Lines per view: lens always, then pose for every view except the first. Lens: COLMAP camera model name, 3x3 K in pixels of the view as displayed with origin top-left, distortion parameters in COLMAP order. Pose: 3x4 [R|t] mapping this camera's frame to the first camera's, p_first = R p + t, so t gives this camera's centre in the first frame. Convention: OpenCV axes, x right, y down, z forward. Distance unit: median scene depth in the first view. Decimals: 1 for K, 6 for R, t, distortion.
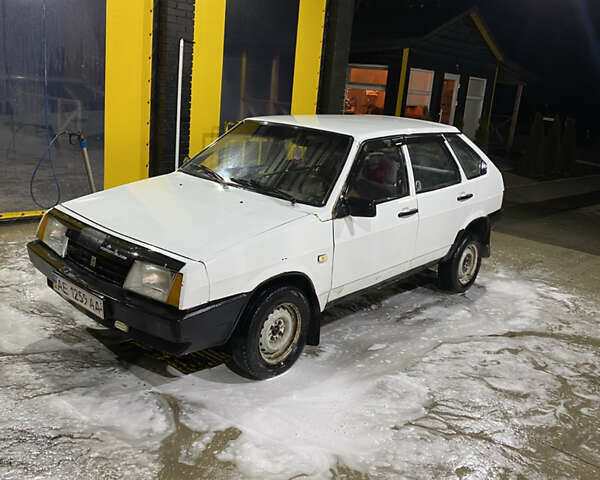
lens RADIAL K [[604.0, 0, 297.8], [0, 604.0, 238.5], [0, 0, 1]] dist [0.011605, 0.000000]
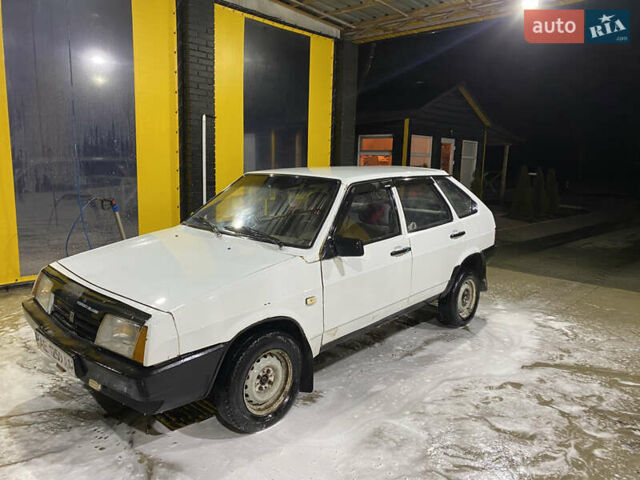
lens RADIAL K [[485.2, 0, 322.6], [0, 485.2, 241.2], [0, 0, 1]] dist [-0.000528, 0.008895]
pose [[0.998098, -0.055527, -0.026784, 0.078302], [0.052976, 0.994706, -0.088050, 0.005793], [0.031531, 0.086463, 0.995756, 0.188045]]
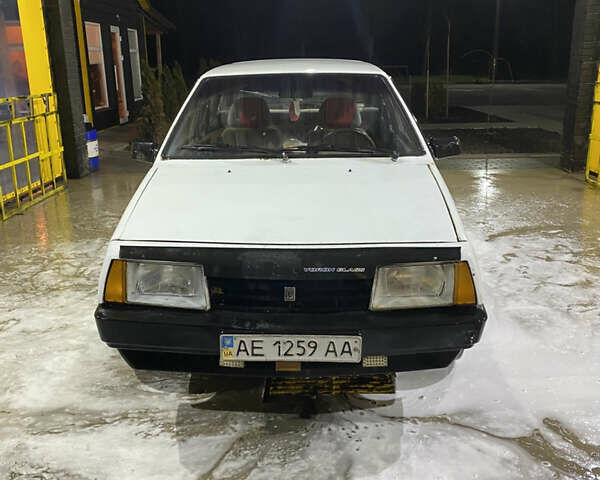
lens RADIAL K [[604.0, 0, 296.5], [0, 604.0, 236.9], [0, 0, 1]] dist [0.011605, 0.000000]
pose [[0.755459, -0.279037, 0.592807, -0.600388], [0.241754, 0.959649, 0.143627, -0.100267], [-0.608964, 0.034809, 0.792434, 0.384879]]
